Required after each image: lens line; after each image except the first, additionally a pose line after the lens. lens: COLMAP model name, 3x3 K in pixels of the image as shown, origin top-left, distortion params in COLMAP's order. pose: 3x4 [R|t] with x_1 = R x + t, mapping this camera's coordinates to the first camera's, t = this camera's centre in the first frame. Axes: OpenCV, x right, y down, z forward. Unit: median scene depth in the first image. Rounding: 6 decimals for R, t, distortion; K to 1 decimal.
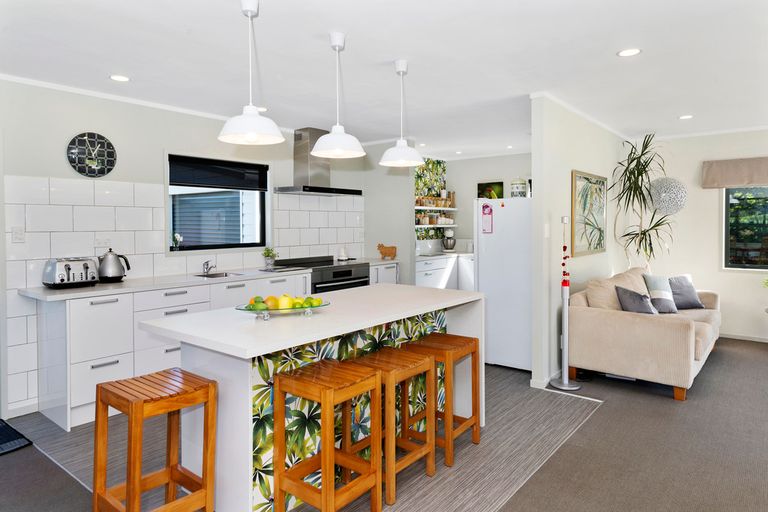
lens RADIAL K [[481.4, 0, 388.8], [0, 481.4, 230.3], [0, 0, 1]] dist [0.003441, -0.000540]
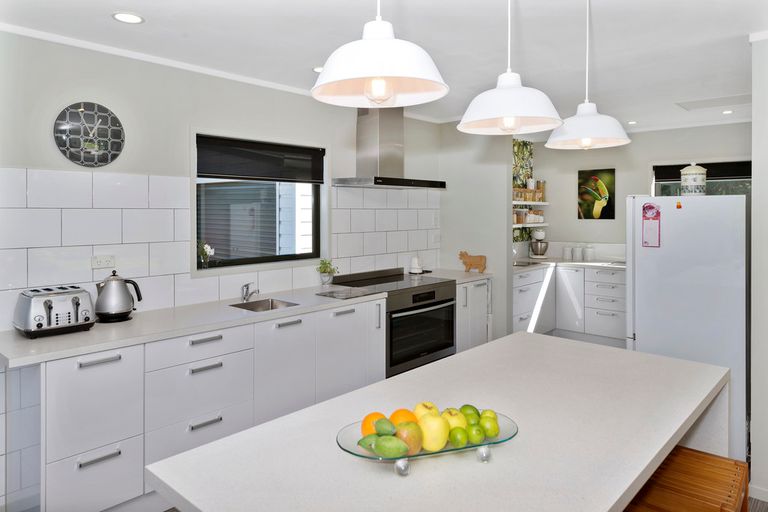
lens RADIAL K [[527.6, 0, 381.9], [0, 527.6, 215.0], [0, 0, 1]] dist [0.000469, -0.000582]
pose [[0.996744, 0.005164, -0.080467, -0.111921], [-0.005868, 0.999947, -0.008509, -0.030499], [0.080419, 0.008954, 0.996721, 0.229010]]
